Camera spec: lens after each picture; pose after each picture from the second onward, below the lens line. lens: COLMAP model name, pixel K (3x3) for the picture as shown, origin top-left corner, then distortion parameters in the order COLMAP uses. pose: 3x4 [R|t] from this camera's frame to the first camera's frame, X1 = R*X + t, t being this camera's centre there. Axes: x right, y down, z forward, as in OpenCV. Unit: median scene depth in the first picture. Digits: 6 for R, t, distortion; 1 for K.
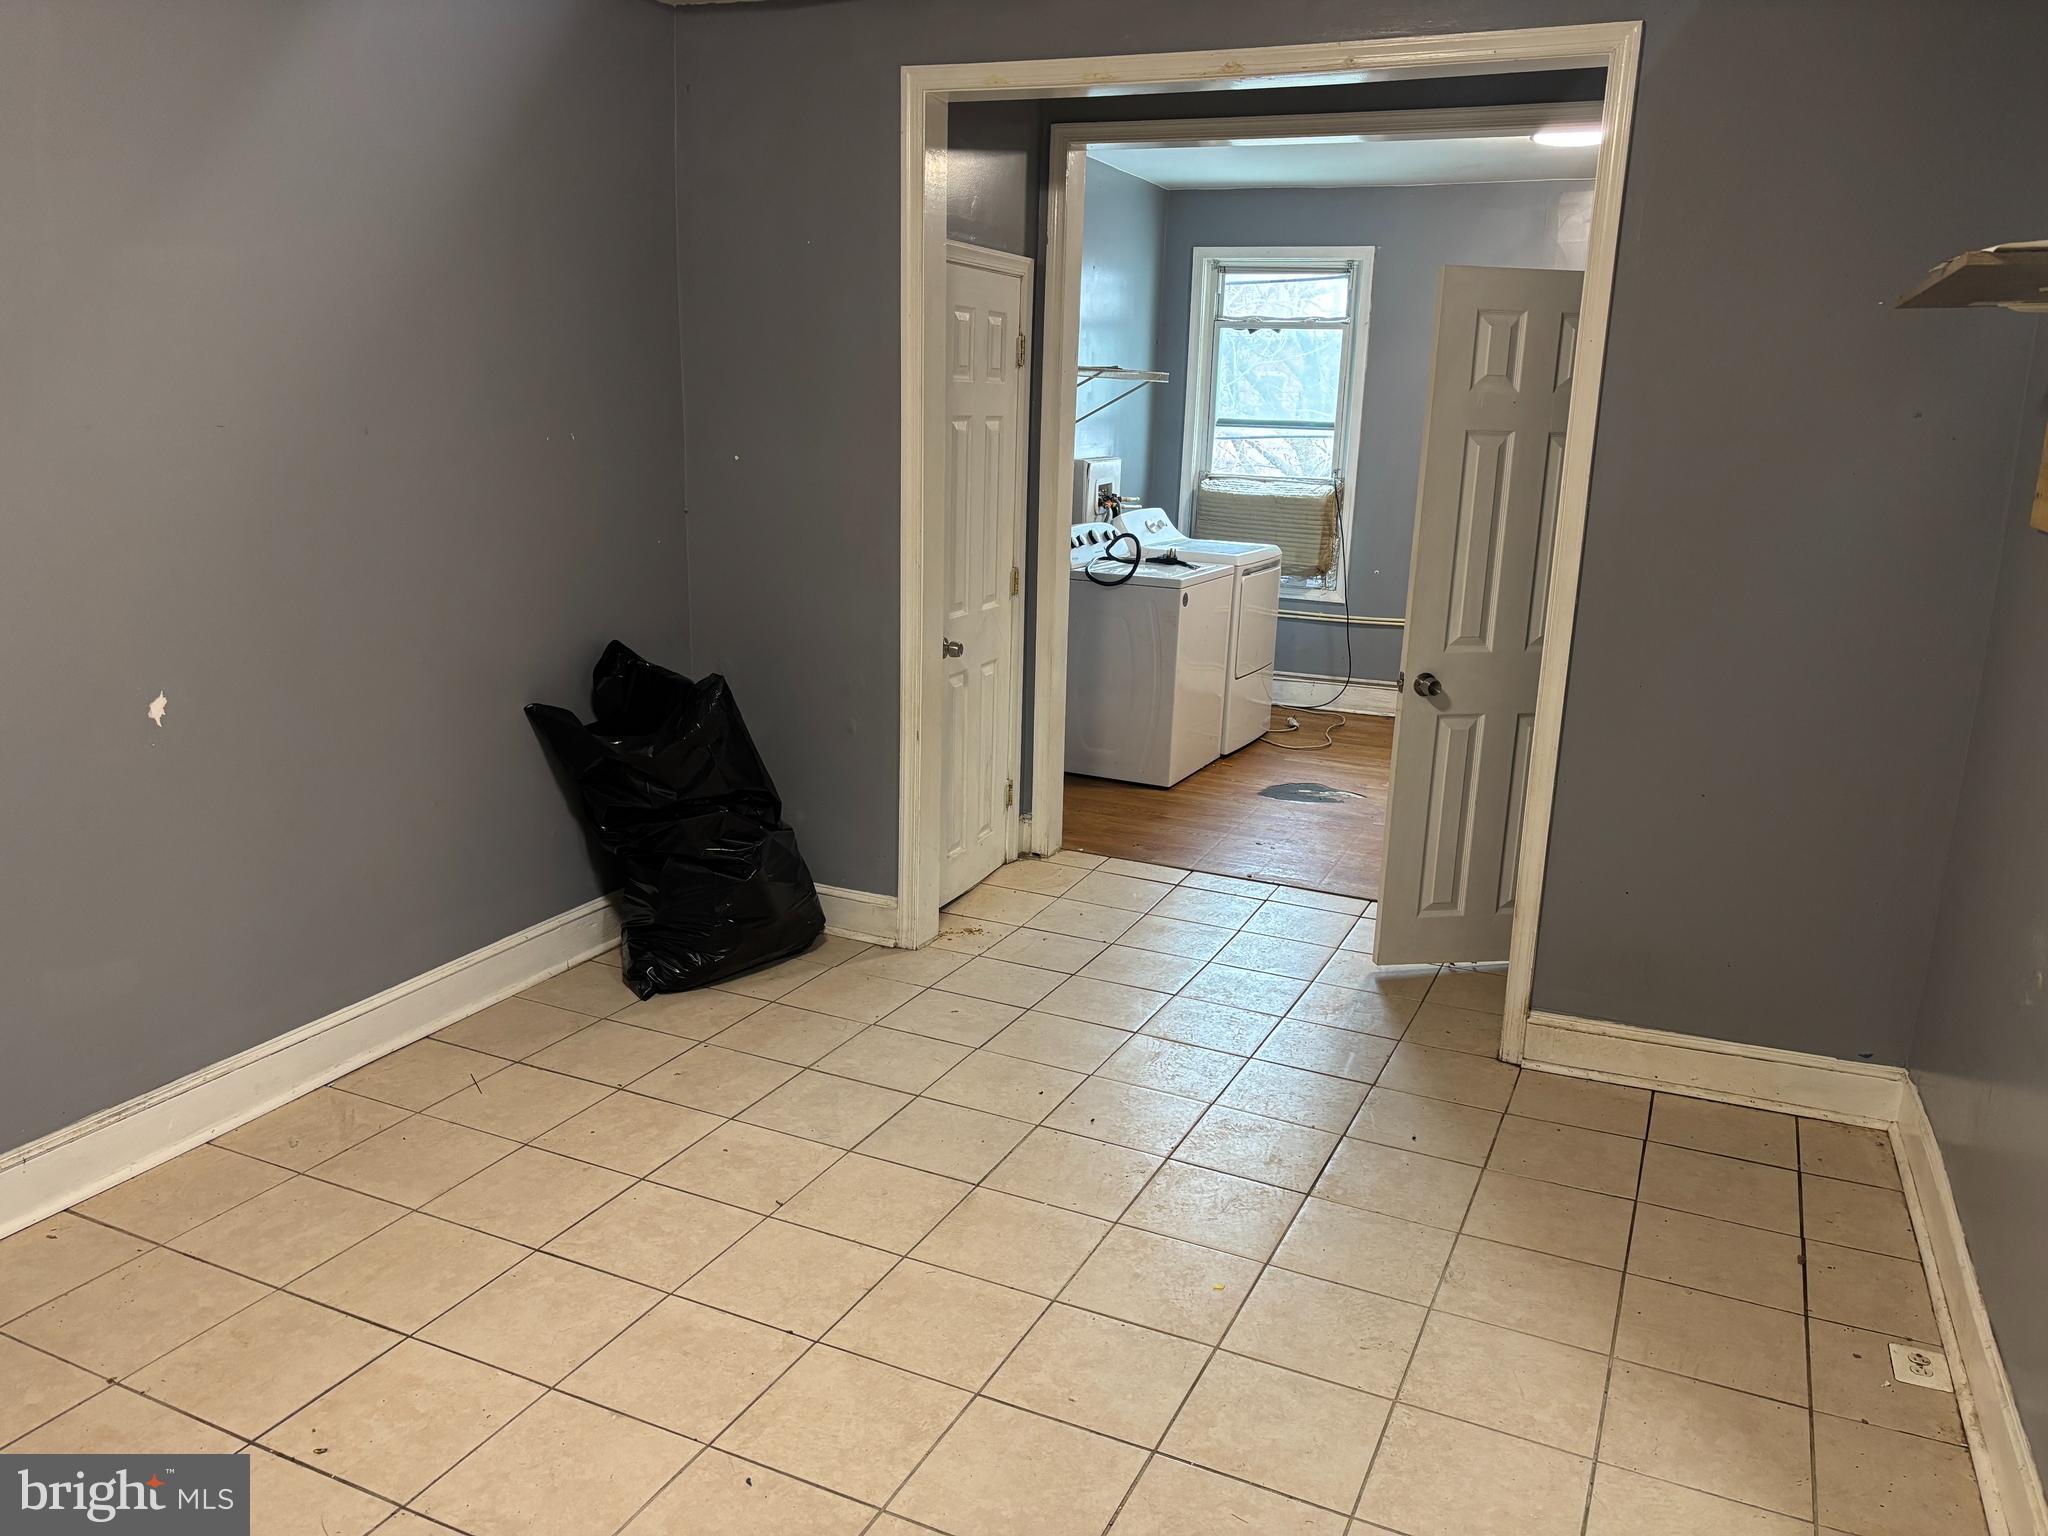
lens RADIAL K [[1530.0, 0, 994.0], [0, 1530.0, 763.9], [0, 0, 1]] dist [0.089839, -0.096160]
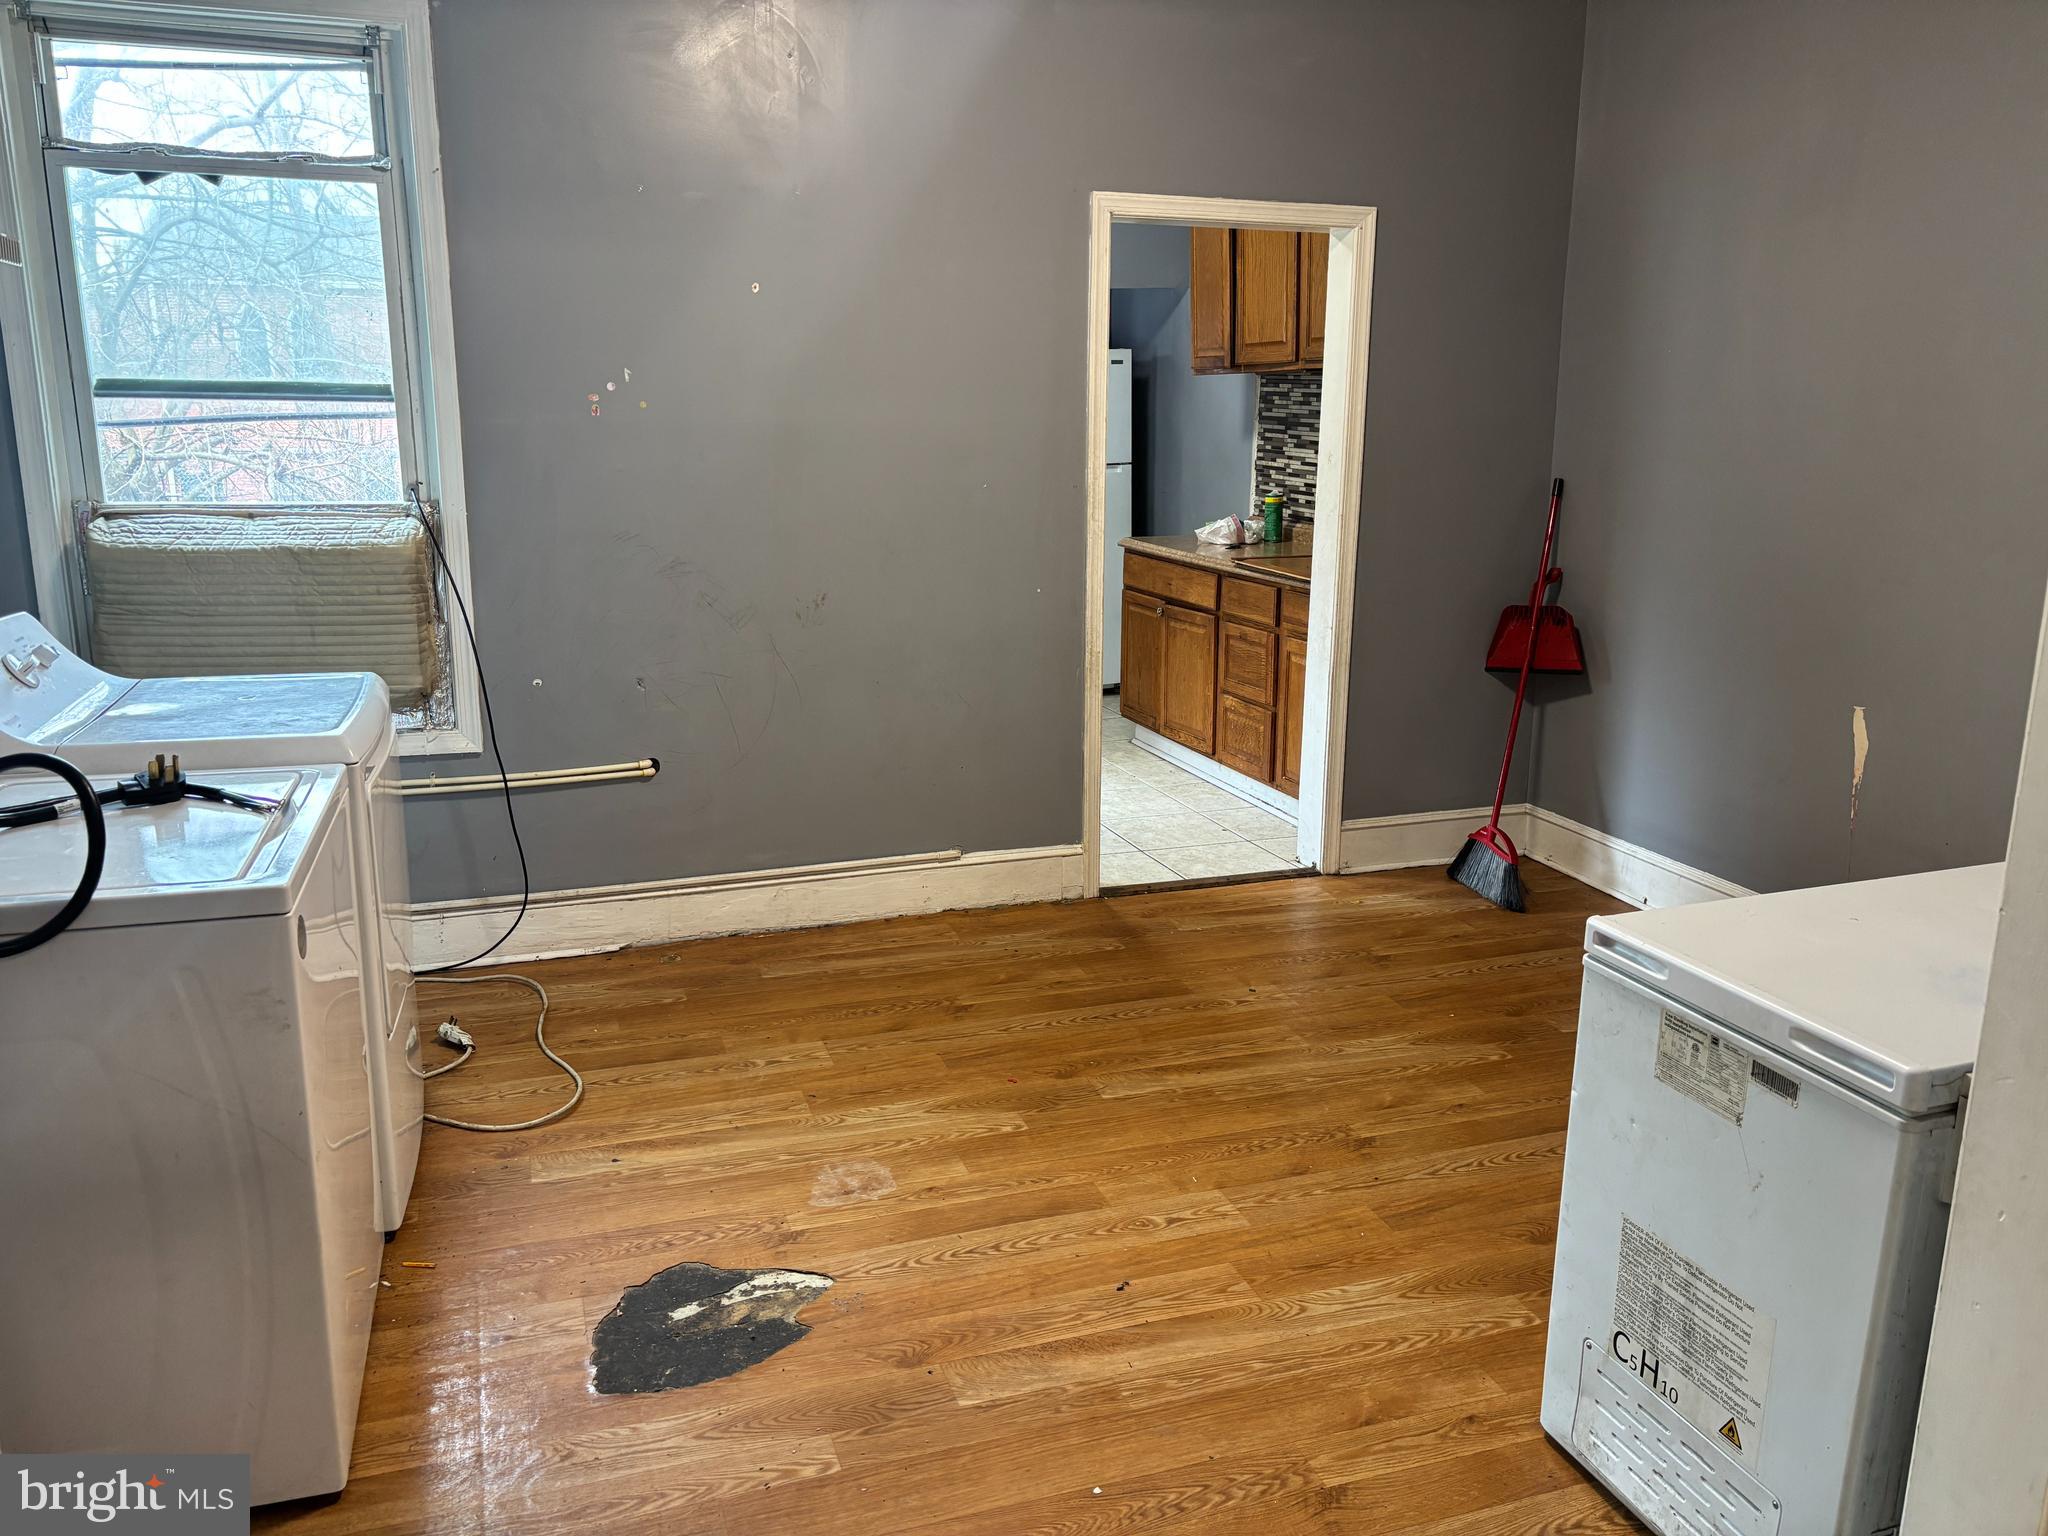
lens RADIAL K [[1530.0, 0, 994.0], [0, 1530.0, 763.9], [0, 0, 1]] dist [0.089839, -0.096160]
pose [[0.726262, -0.184431, 0.662215, 0.018523], [0.172847, 0.981381, 0.083758, -0.115483], [-0.665333, 0.053632, 0.744618, 0.529634]]
